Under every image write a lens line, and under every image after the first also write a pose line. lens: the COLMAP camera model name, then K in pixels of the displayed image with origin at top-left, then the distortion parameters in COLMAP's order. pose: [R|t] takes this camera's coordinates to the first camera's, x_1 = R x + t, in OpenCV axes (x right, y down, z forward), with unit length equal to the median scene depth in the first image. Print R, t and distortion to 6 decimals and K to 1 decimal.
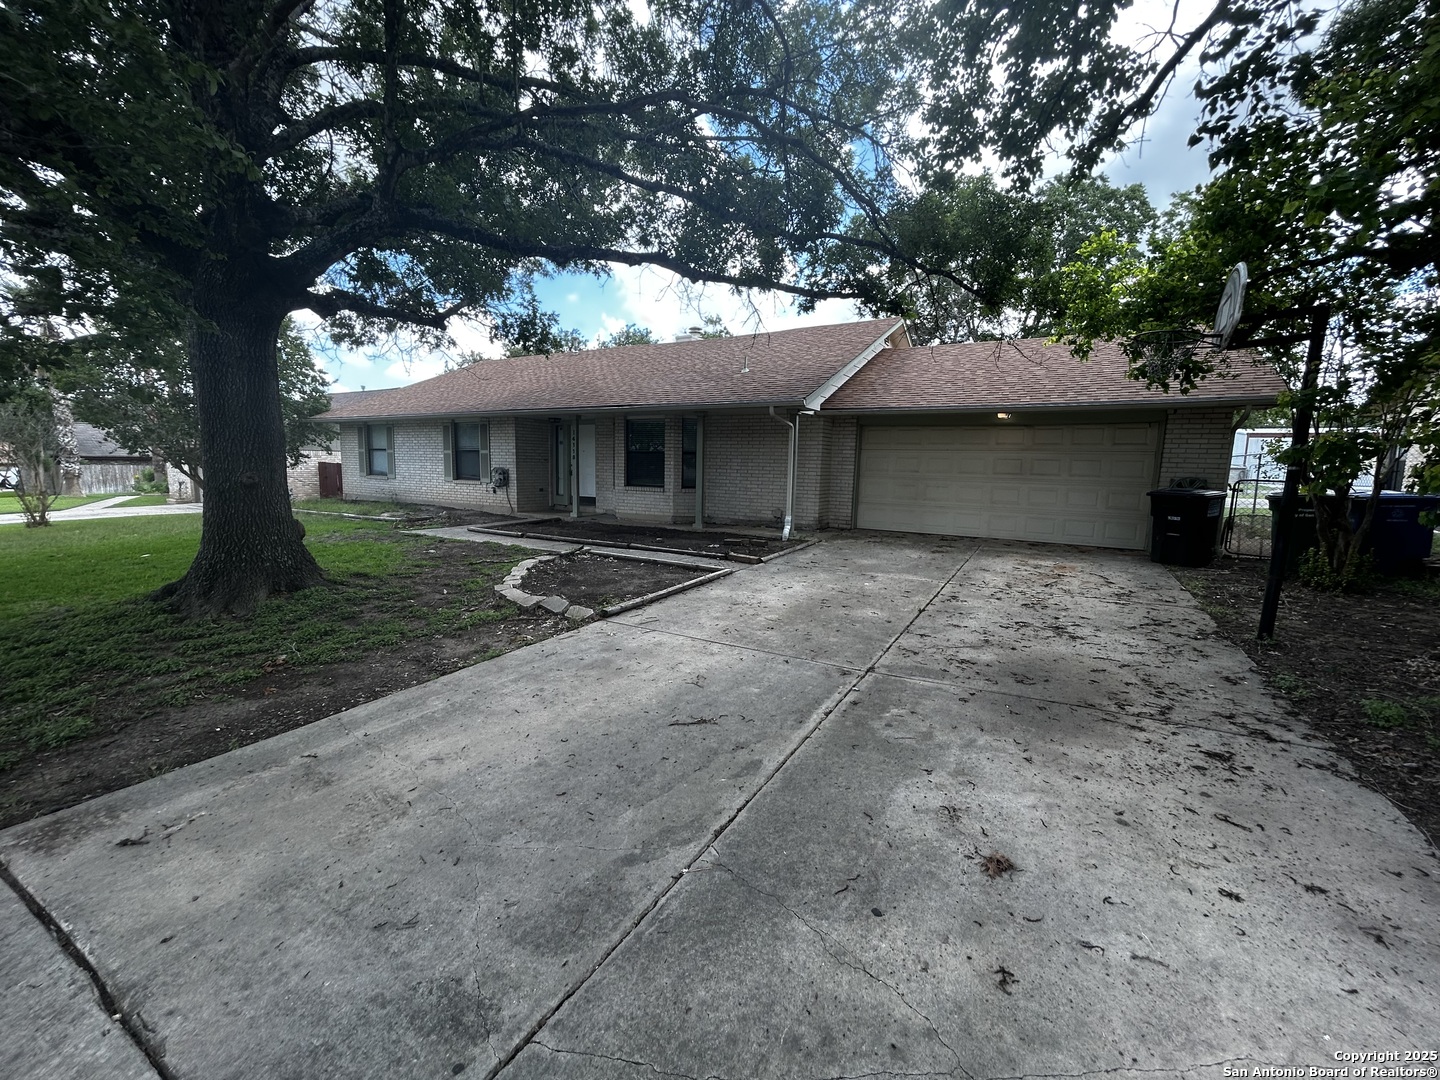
lens RADIAL K [[577.3, 0, 718.7], [0, 577.3, 542.2], [0, 0, 1]] dist [-0.000208, 0.000306]
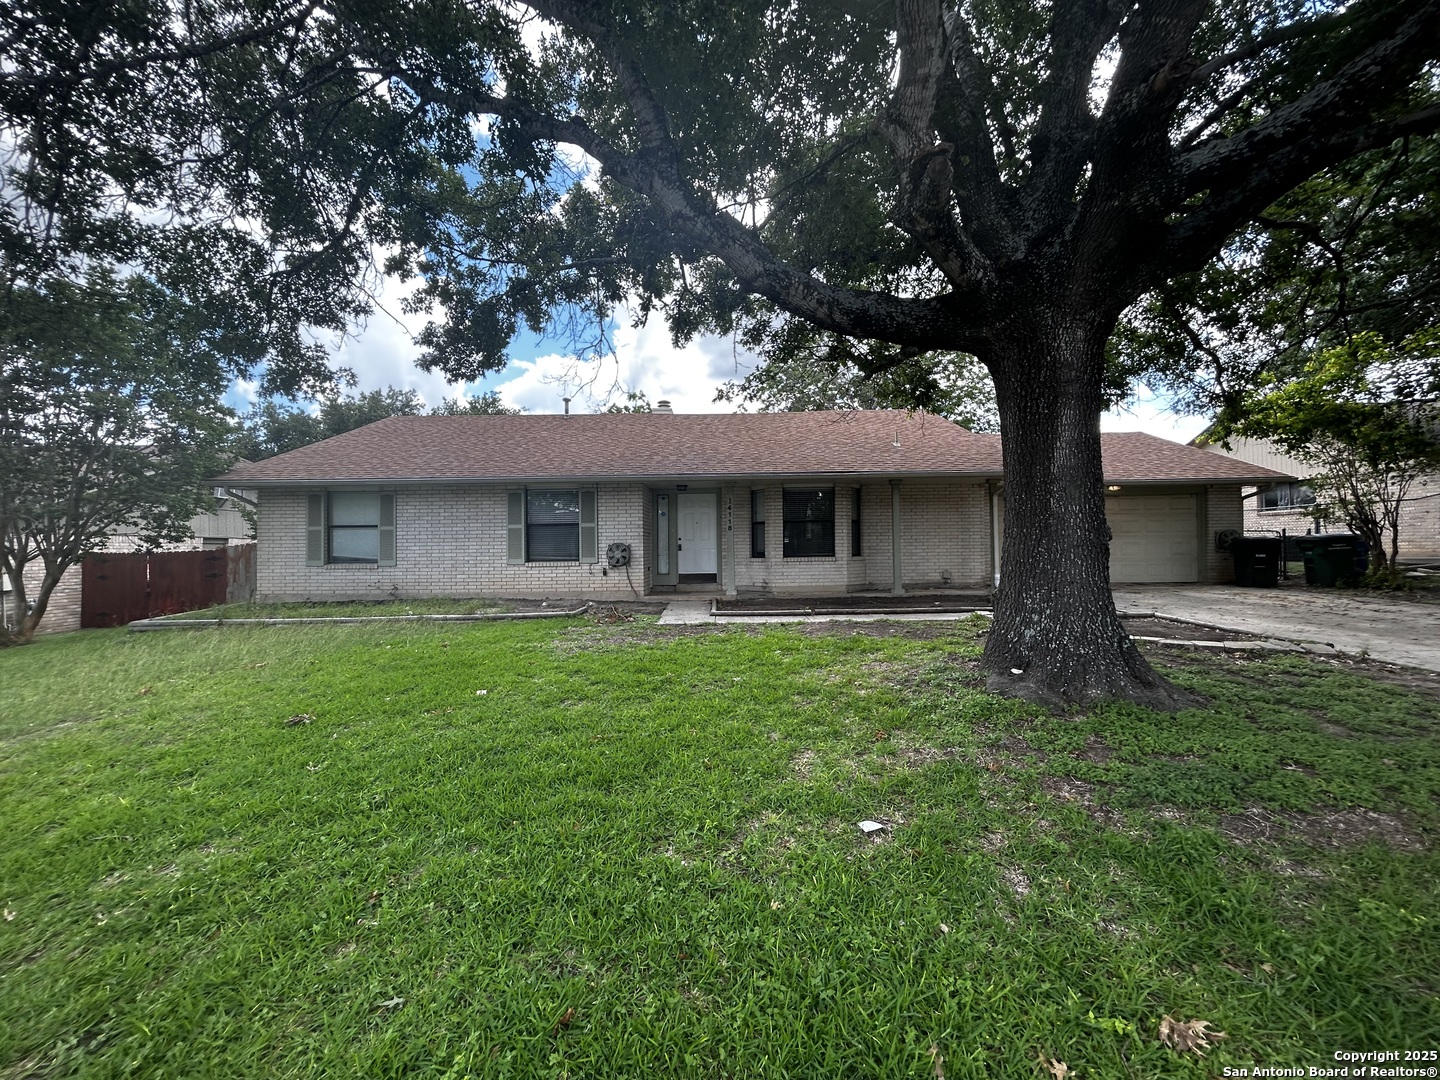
lens RADIAL K [[577.3, 0, 719.3], [0, 577.3, 535.5], [0, 0, 1]] dist [-0.000208, 0.000306]
pose [[0.865651, -0.021308, 0.500194, -0.656297], [0.097111, 0.987265, -0.126006, -0.022931], [-0.491139, 0.157652, 0.856696, 0.225376]]
